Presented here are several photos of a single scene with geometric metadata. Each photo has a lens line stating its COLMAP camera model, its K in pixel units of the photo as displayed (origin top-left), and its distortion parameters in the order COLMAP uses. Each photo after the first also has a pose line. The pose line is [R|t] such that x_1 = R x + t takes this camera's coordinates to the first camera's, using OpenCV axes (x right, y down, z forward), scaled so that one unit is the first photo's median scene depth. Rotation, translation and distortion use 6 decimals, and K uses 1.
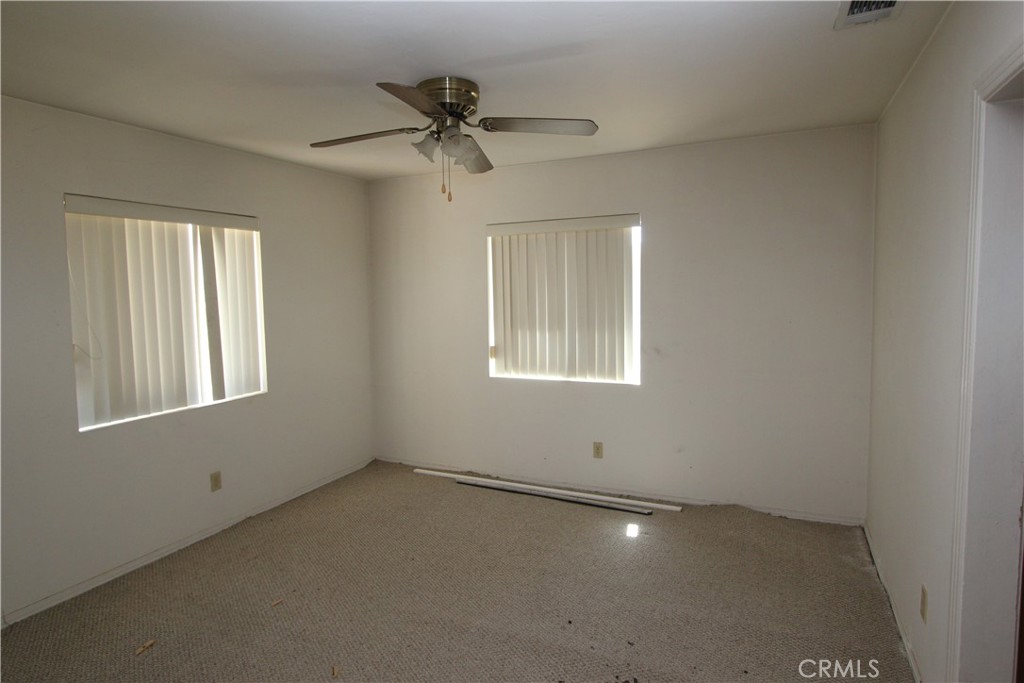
lens RADIAL K [[590.4, 0, 511.2], [0, 590.4, 341.8], [0, 0, 1]] dist [-0.006547, -0.000499]
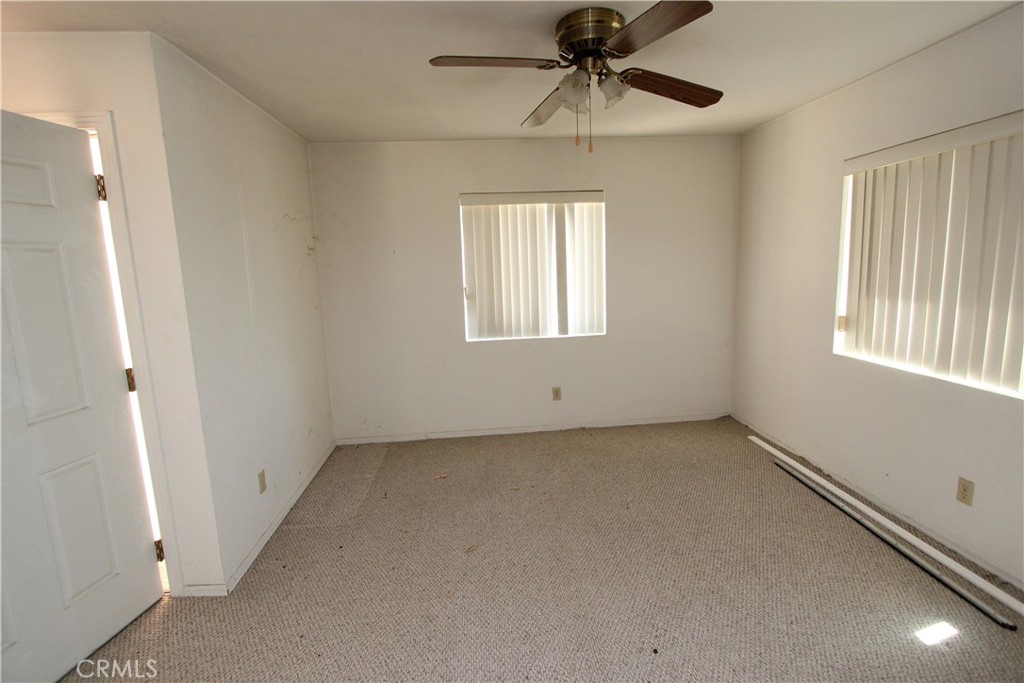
lens RADIAL K [[469.7, 0, 513.3], [0, 469.7, 336.2], [0, 0, 1]] dist [-0.013725, 0.001875]
pose [[0.491771, 0.131485, -0.860740, 0.351077], [-0.055859, 0.991260, 0.119509, -0.018595], [0.868931, -0.010691, 0.494817, 0.356434]]
